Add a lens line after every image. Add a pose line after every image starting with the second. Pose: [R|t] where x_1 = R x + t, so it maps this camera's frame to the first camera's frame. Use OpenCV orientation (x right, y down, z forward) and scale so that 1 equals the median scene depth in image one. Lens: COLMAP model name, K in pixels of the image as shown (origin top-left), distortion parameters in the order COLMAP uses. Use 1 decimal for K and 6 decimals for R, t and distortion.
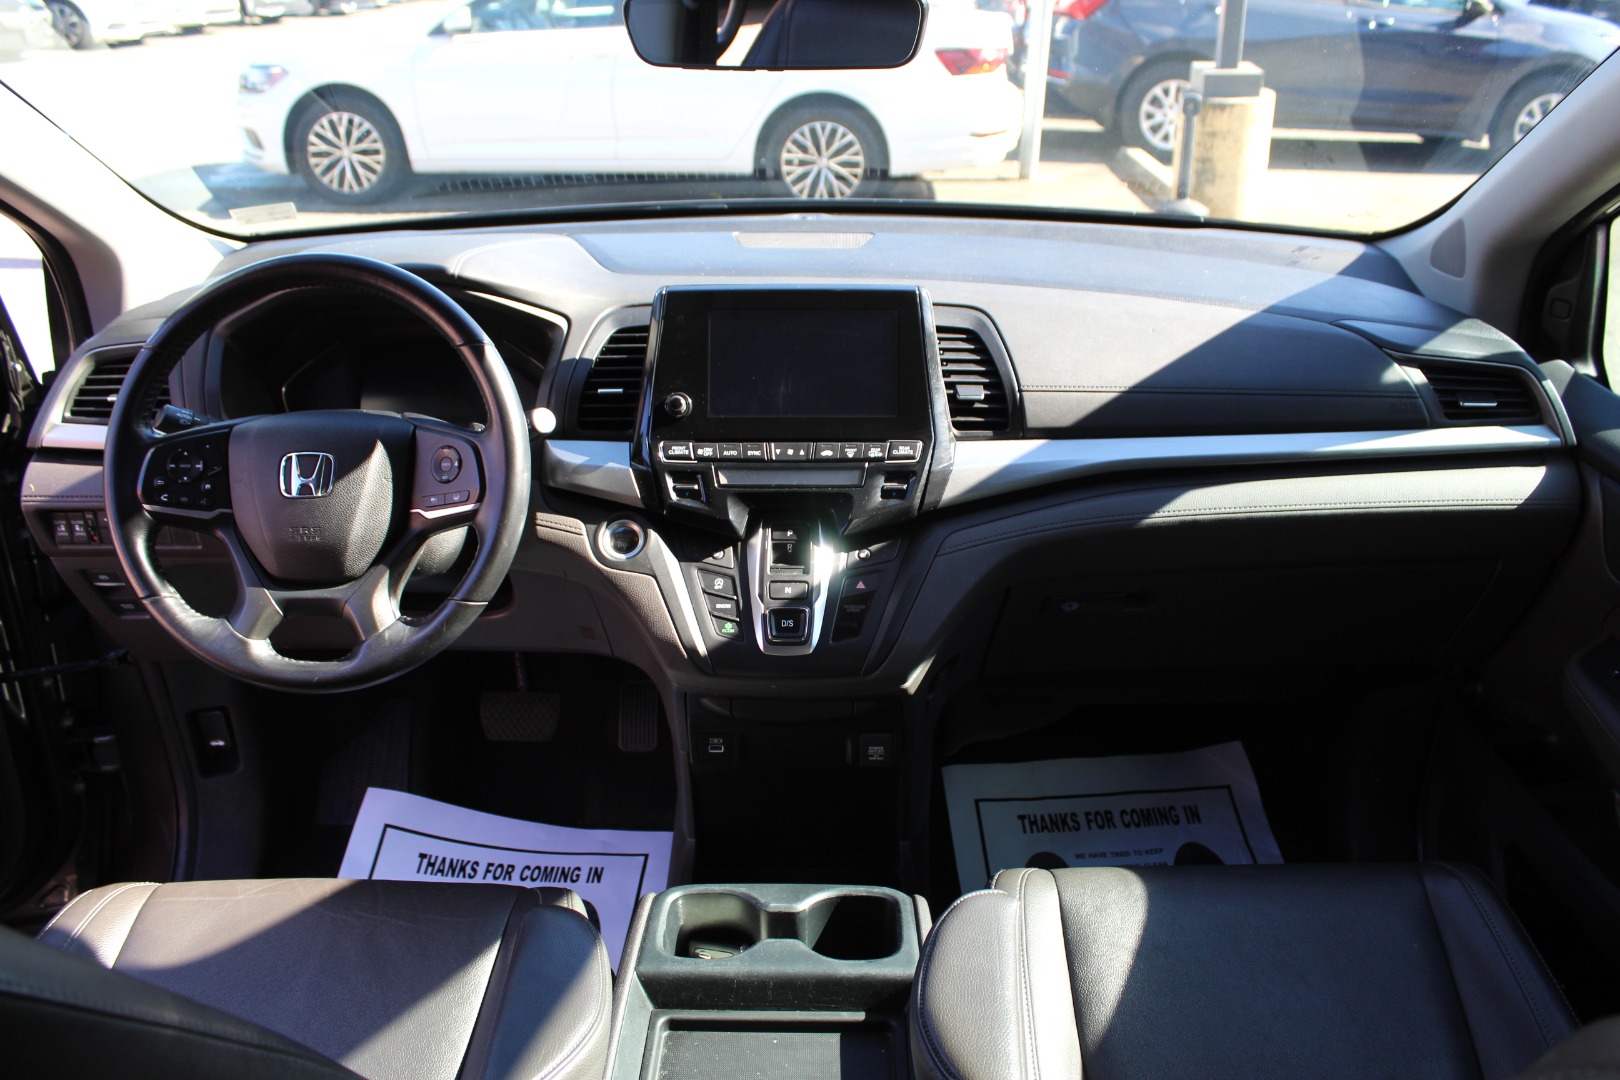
lens RADIAL K [[1295.0, 0, 810.0], [0, 1295.0, 540.0], [0, 0, 1]] dist [-0.057536, 0.007000]
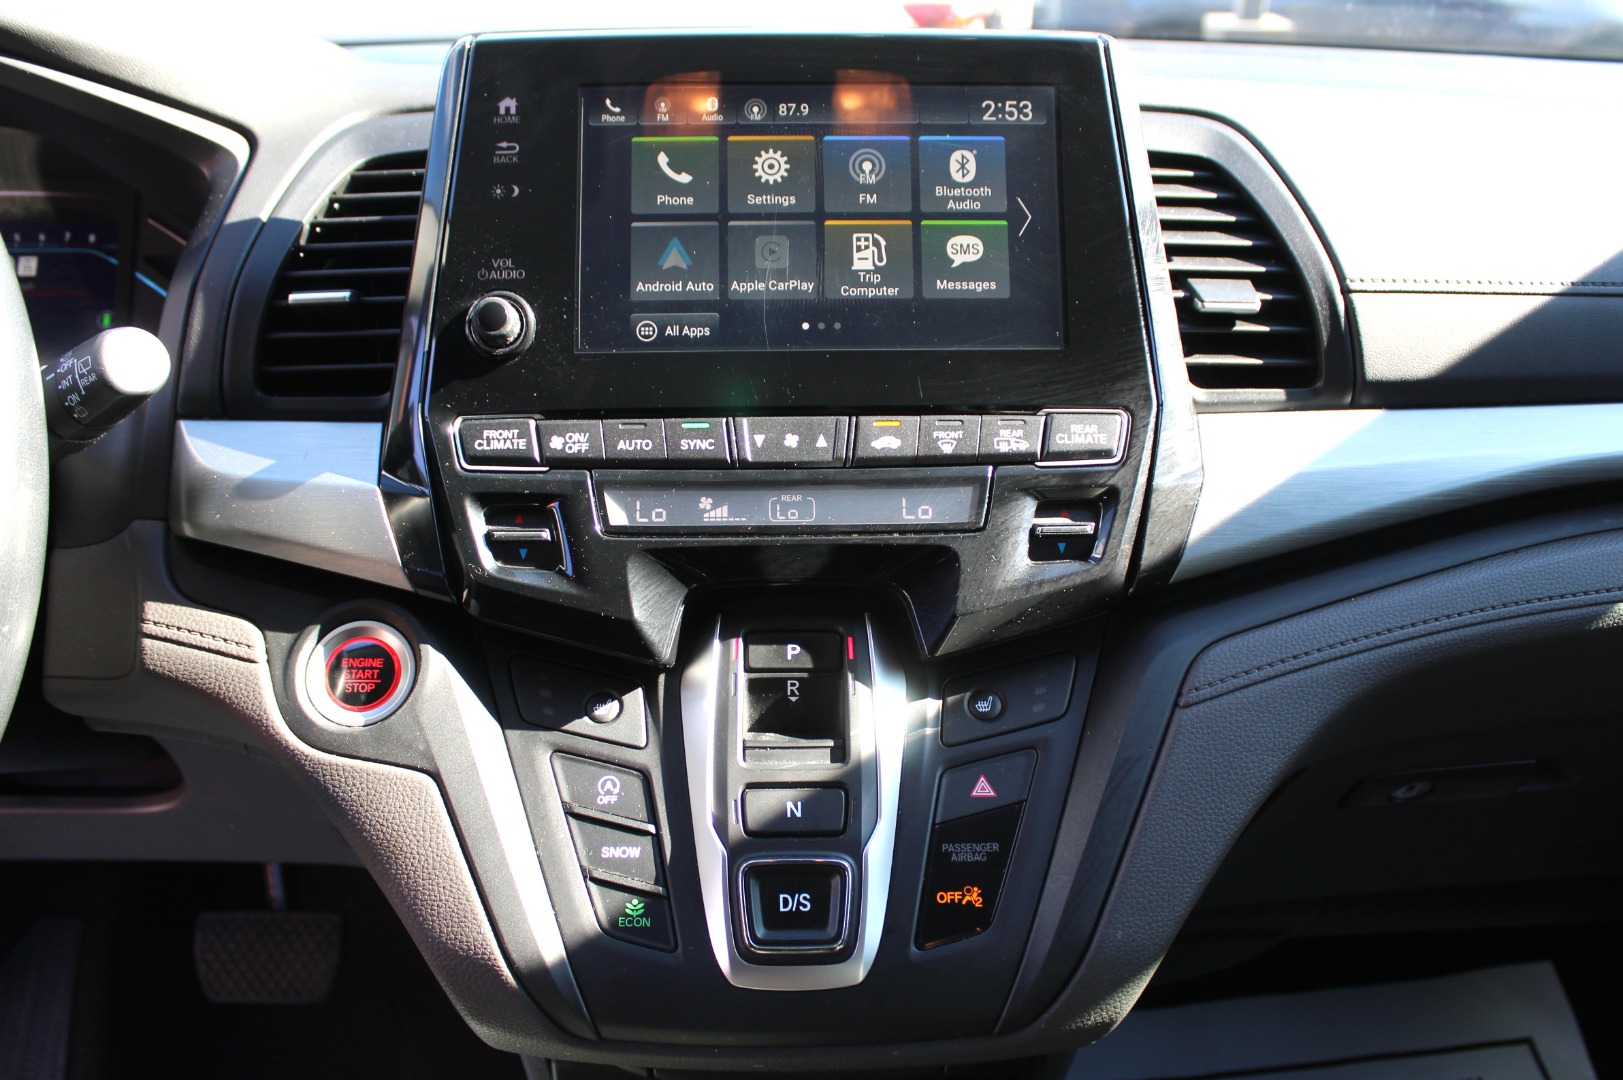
lens RADIAL K [[1318.3, 0, 811.5], [0, 1318.3, 540.0], [0, 0, 1]] dist [-0.104555, -0.001296]
pose [[0.998535, -0.011734, 0.052822, -0.030248], [0.013403, 0.999419, -0.031348, -0.026102], [-0.052423, 0.032010, 0.998112, 0.609444]]
